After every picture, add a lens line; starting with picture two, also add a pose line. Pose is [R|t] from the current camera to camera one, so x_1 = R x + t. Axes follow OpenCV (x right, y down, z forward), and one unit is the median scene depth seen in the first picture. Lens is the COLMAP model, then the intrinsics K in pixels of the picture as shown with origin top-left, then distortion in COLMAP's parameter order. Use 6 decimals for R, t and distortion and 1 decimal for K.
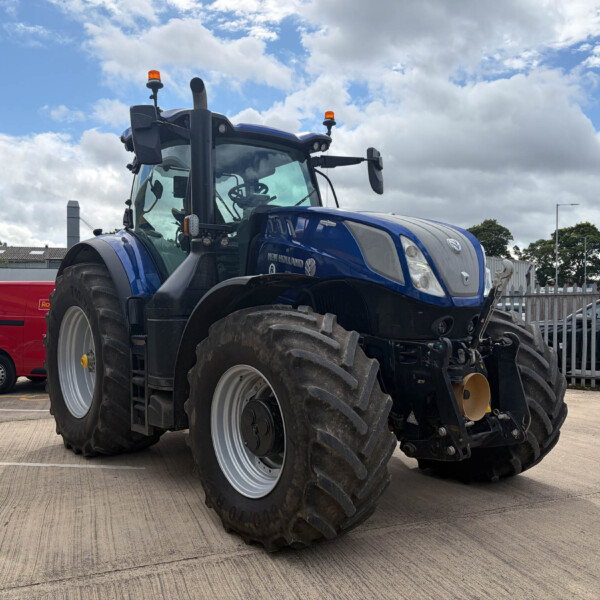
lens RADIAL K [[609.1, 0, 300.0], [0, 609.1, 300.0], [0, 0, 1]] dist [0.025005, 0.003487]
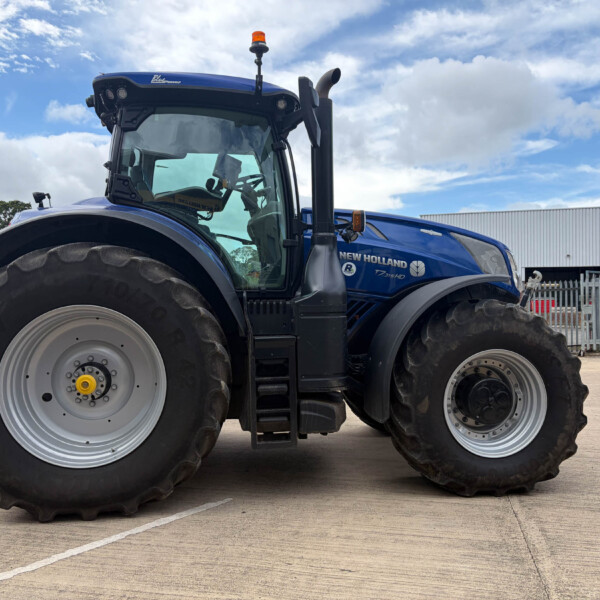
lens RADIAL K [[609.1, 0, 300.0], [0, 609.1, 300.0], [0, 0, 1]] dist [0.025005, 0.003487]
pose [[0.522947, 0.000780, 0.852365, -1.126717], [0.004405, 0.999984, -0.003618, 0.010262], [-0.852354, 0.005646, 0.522935, 0.594433]]
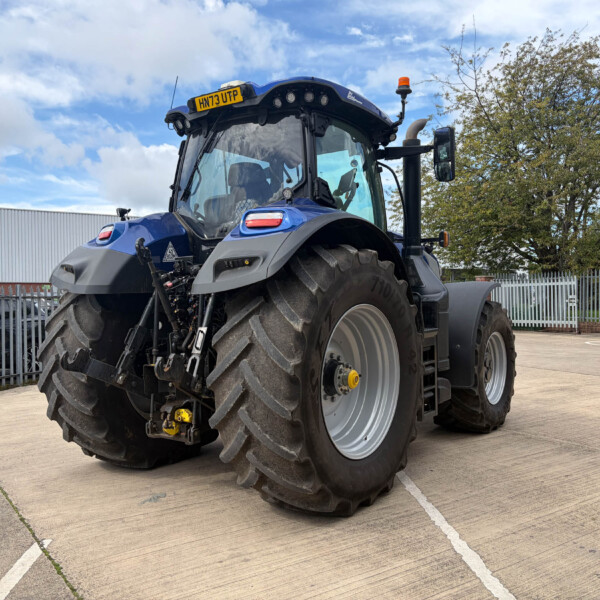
lens RADIAL K [[606.5, 0, 312.8], [0, 606.5, 298.9], [0, 0, 1]] dist [0.024262, 0.014271]
pose [[-0.265810, 0.004649, 0.964014, -1.430309], [0.016410, 0.999865, -0.000297, 0.004635], [-0.963886, 0.015741, -0.265850, 1.709281]]
